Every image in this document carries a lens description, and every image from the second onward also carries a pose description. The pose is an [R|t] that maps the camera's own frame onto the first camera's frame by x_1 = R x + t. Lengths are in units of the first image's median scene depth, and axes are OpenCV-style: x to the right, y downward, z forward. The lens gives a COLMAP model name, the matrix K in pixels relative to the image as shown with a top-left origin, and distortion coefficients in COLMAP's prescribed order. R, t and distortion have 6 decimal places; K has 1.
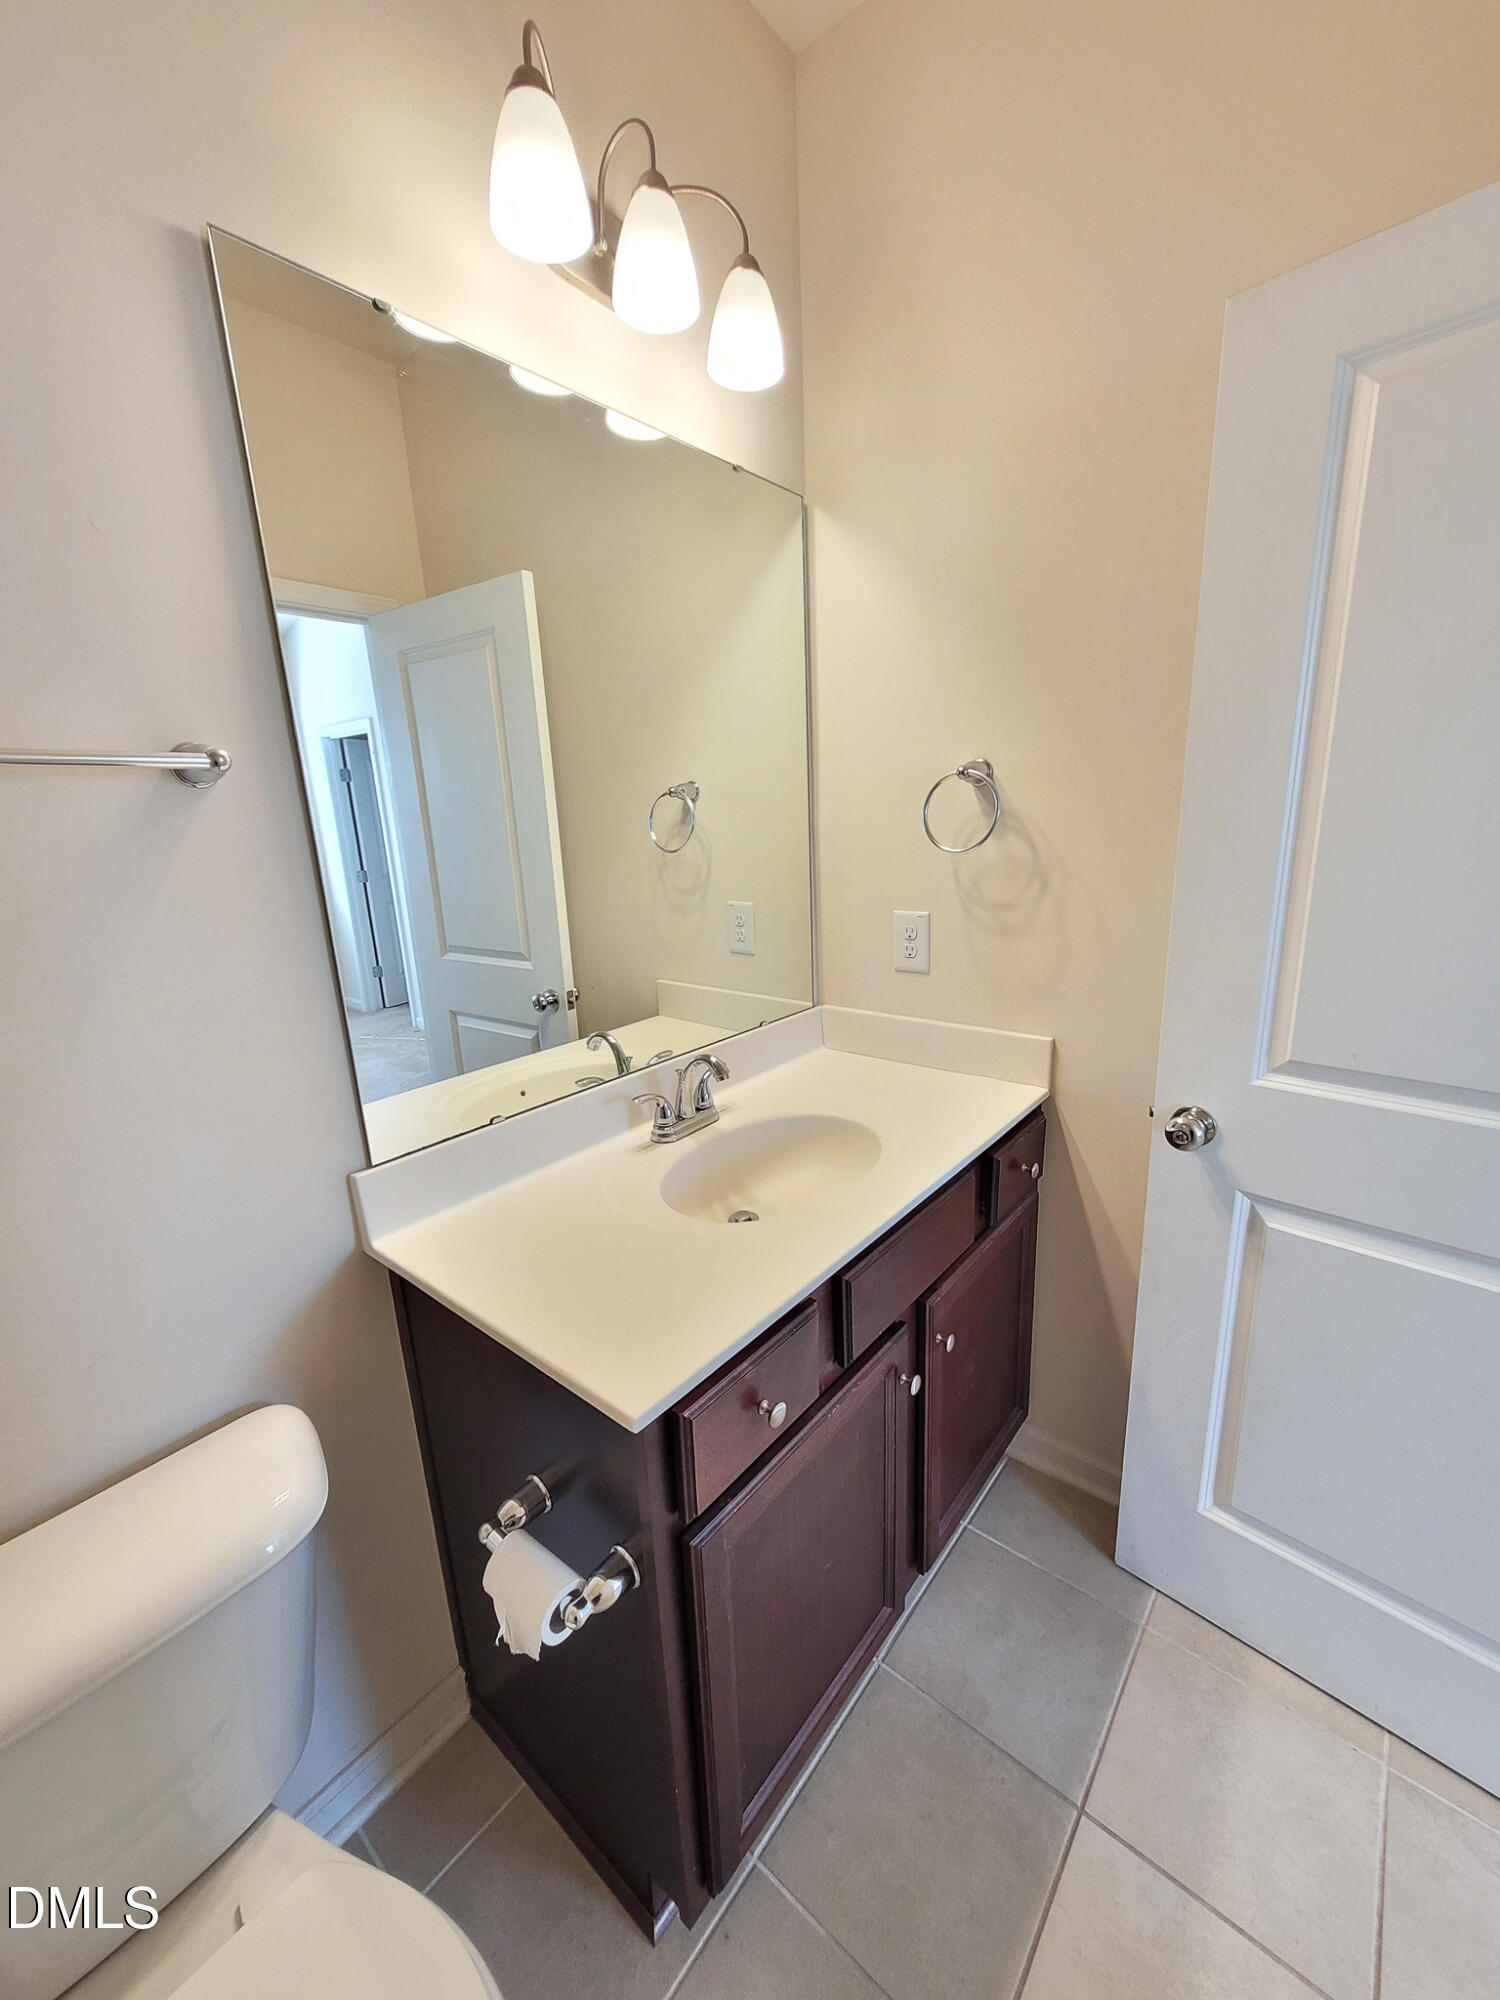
lens RADIAL K [[782.1, 0, 757.1], [0, 782.1, 1013.4], [0, 0, 1]] dist [0.003642, 0.000064]
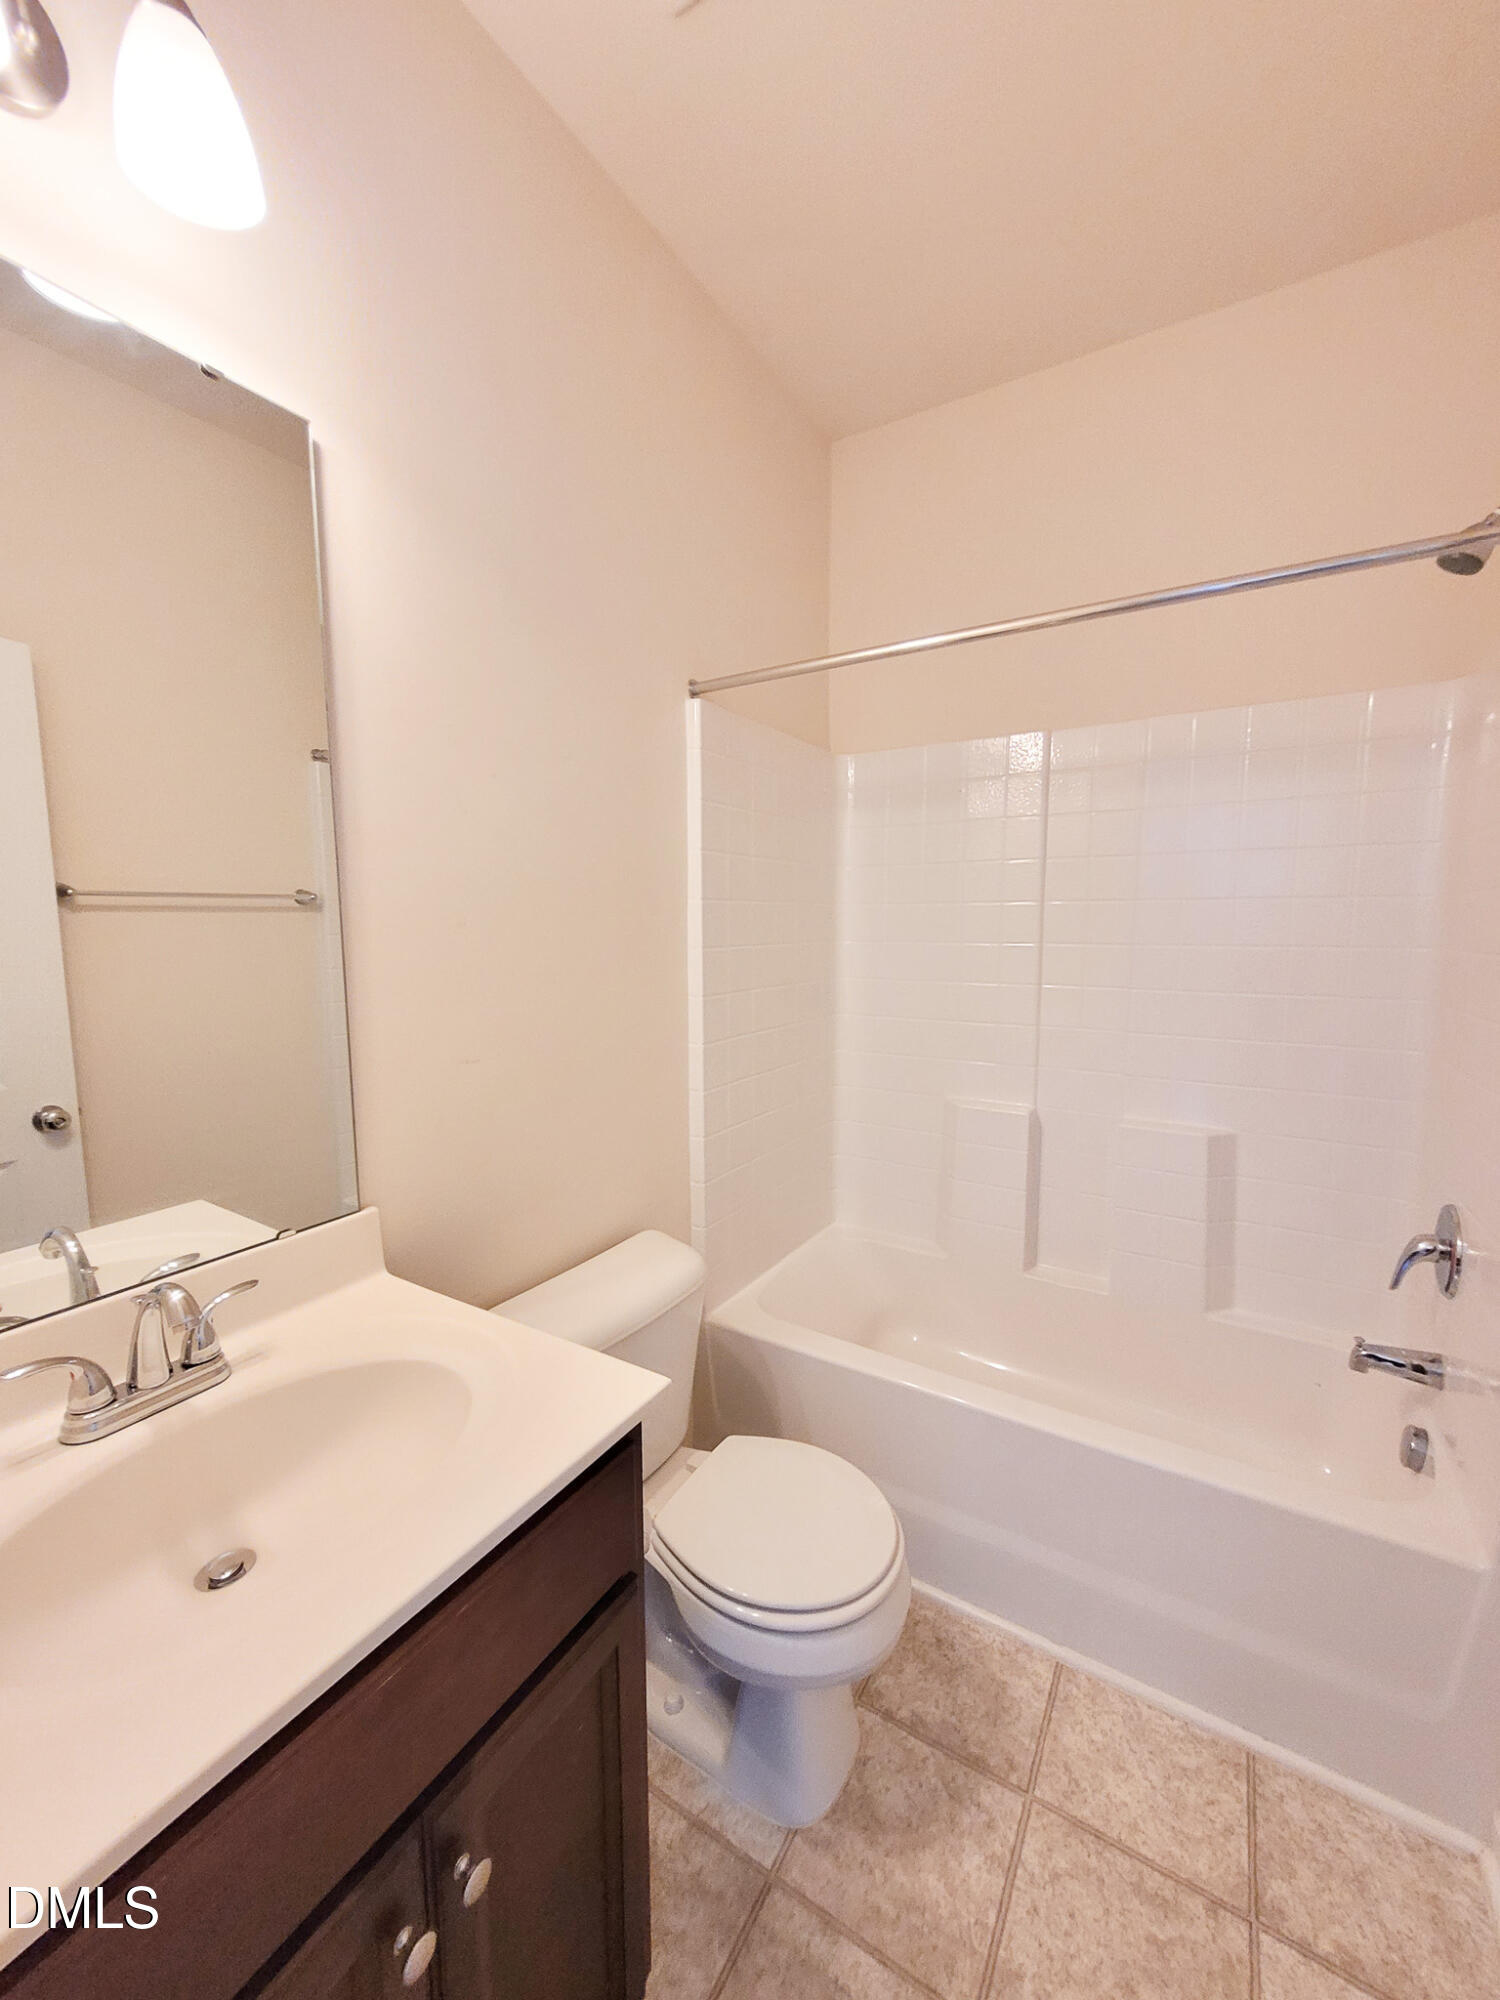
lens RADIAL K [[782.1, 0, 757.1], [0, 782.1, 1013.4], [0, 0, 1]] dist [0.003642, 0.000064]
pose [[0.981293, 0.037627, 0.188809, 0.251156], [-0.013386, 0.991677, -0.128054, -0.083693], [-0.192056, 0.123131, 0.973629, 0.291310]]
